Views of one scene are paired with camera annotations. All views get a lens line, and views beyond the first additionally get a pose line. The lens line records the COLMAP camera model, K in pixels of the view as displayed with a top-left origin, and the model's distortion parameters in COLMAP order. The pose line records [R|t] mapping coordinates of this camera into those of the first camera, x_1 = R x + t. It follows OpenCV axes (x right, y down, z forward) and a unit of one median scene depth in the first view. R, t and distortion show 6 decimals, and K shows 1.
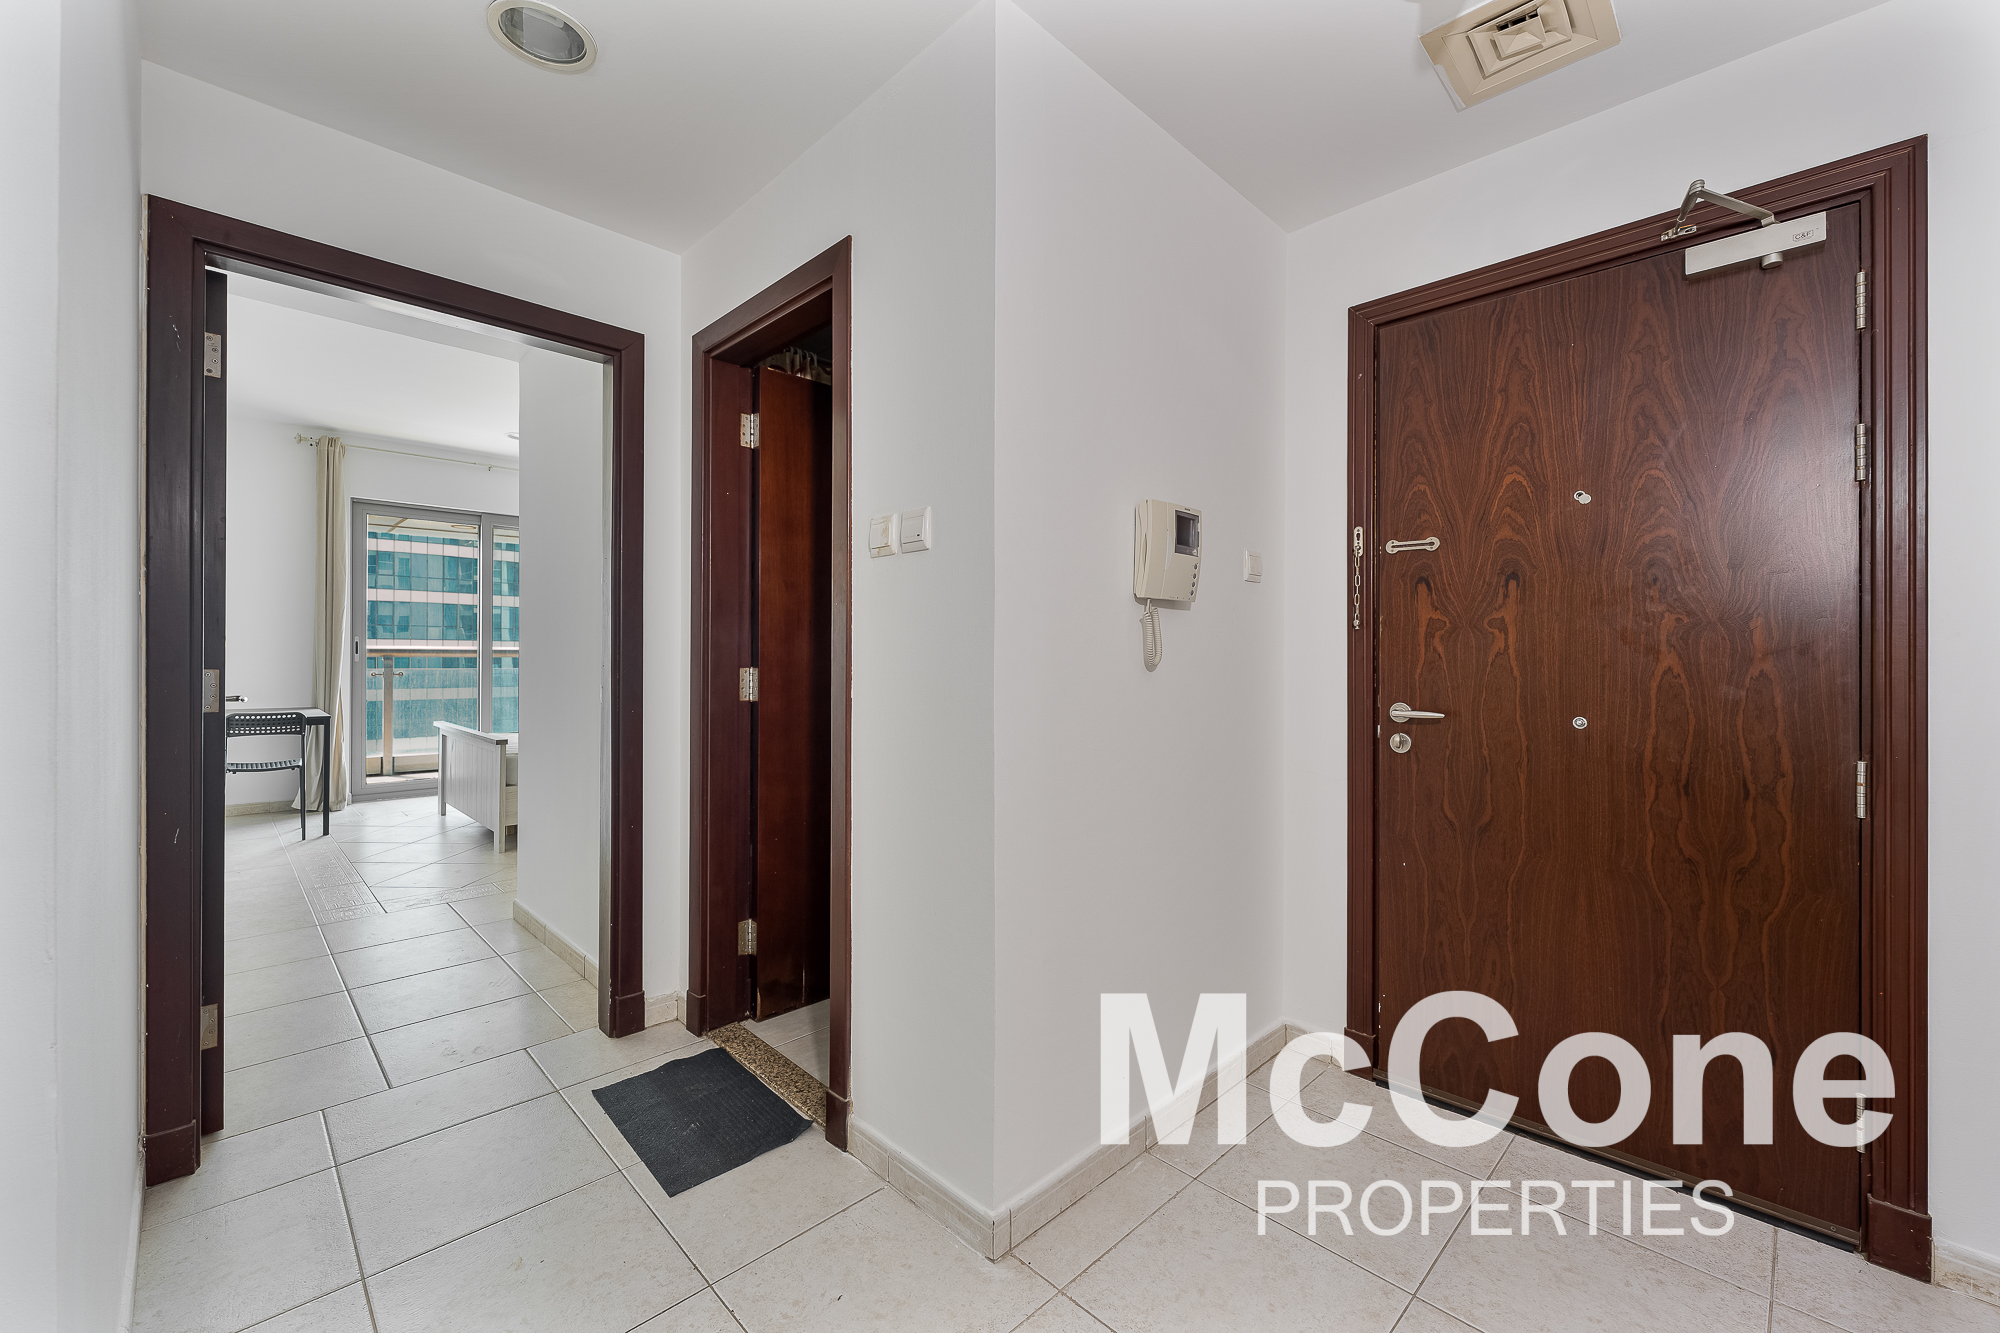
lens RADIAL K [[805.4, 0, 1007.9], [0, 805.4, 650.5], [0, 0, 1]] dist [-0.005435, 0.000794]
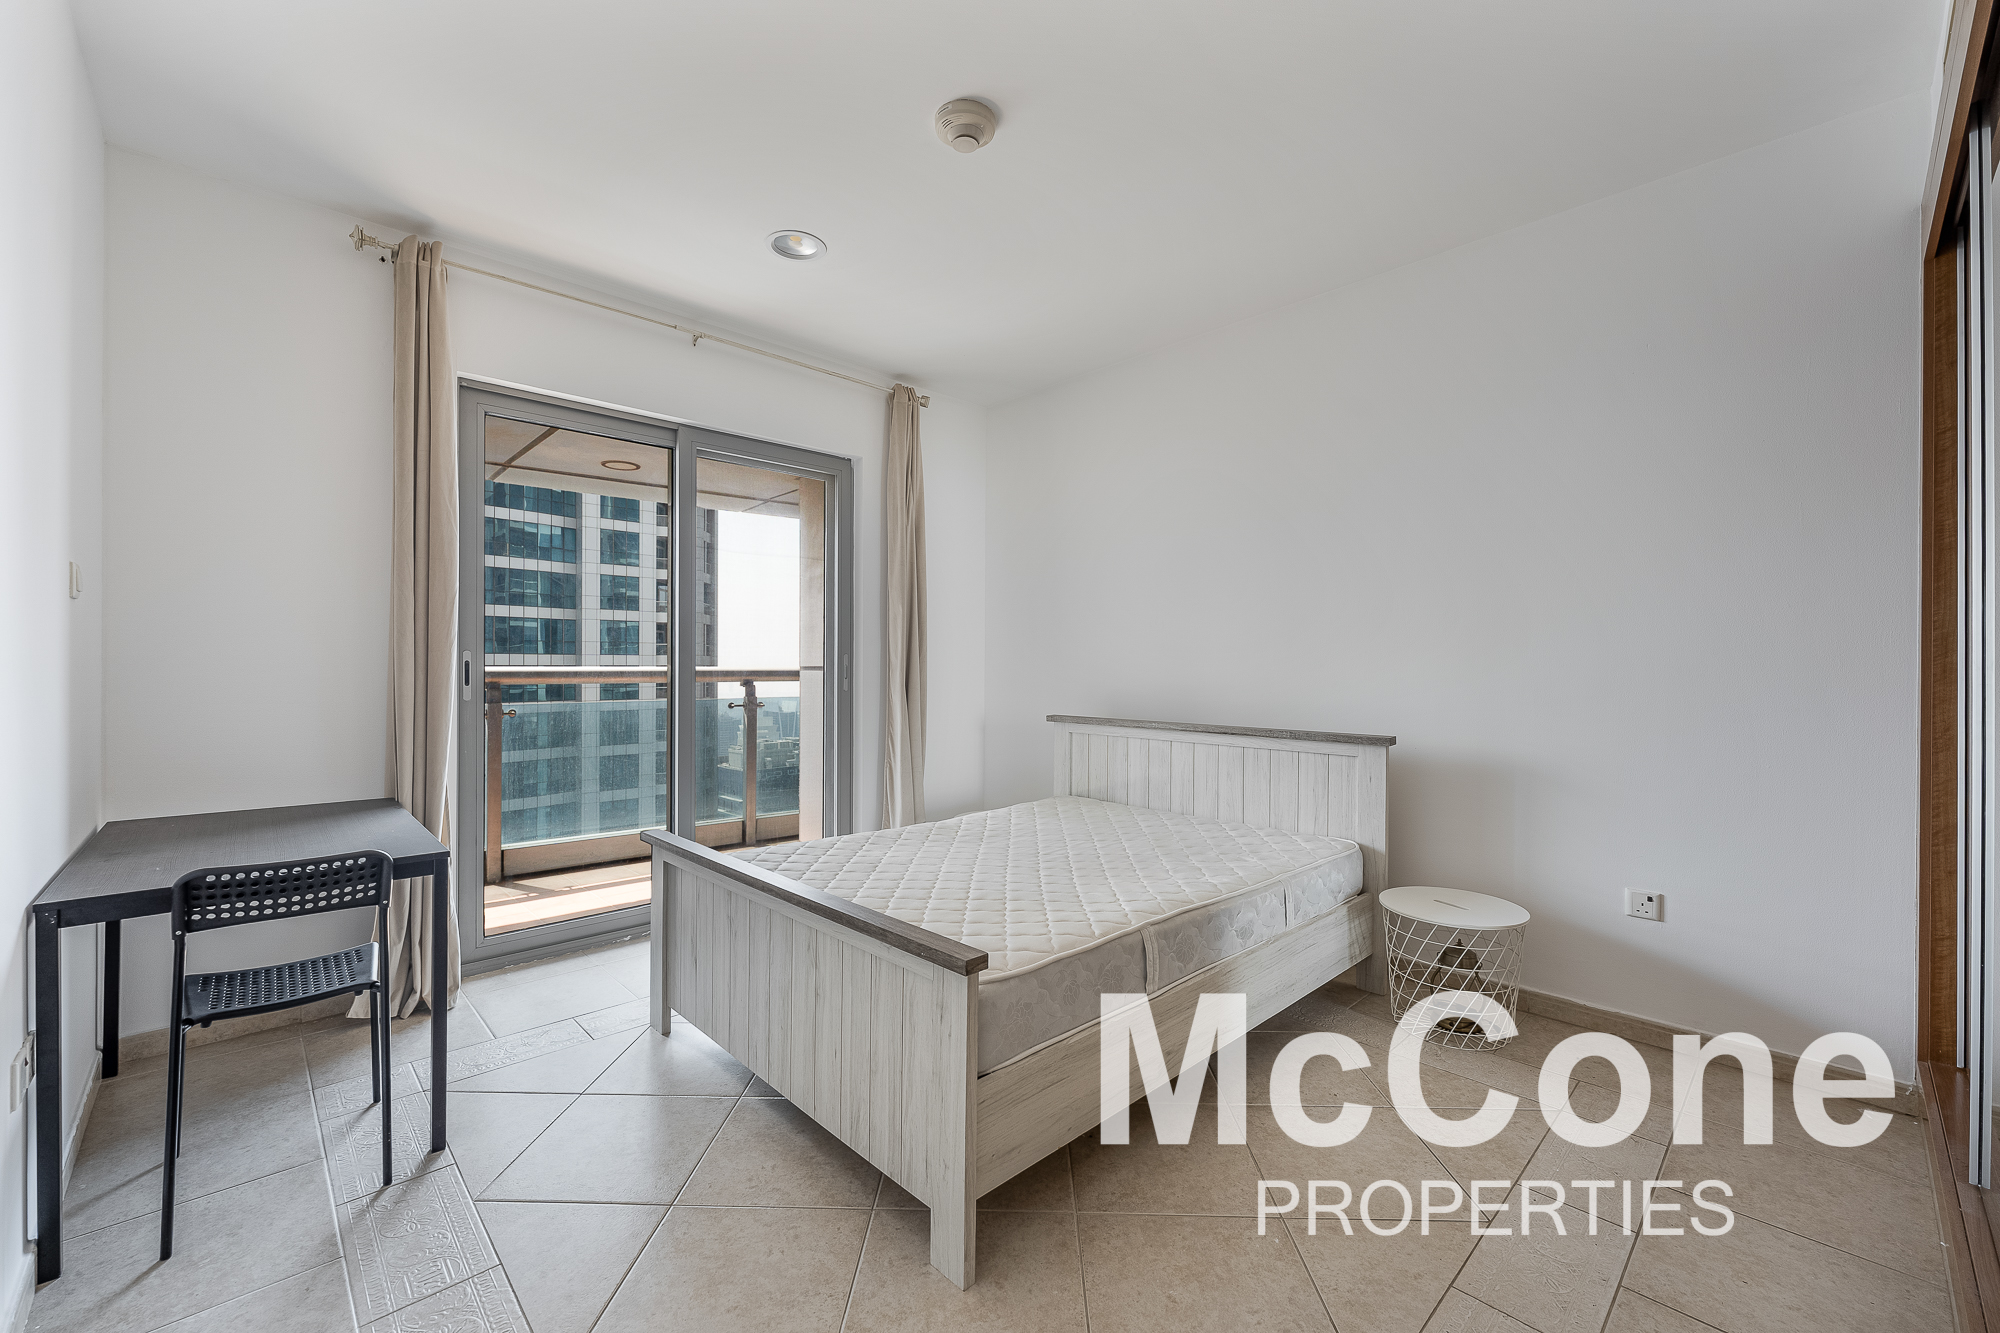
lens RADIAL K [[805.4, 0, 993.1], [0, 805.4, 670.2], [0, 0, 1]] dist [-0.005435, 0.000794]
pose [[0.999328, 0.000729, -0.036641, -0.465985], [-0.000533, 0.999985, 0.005368, -0.008969], [0.036644, -0.005345, 0.999314, 0.509884]]
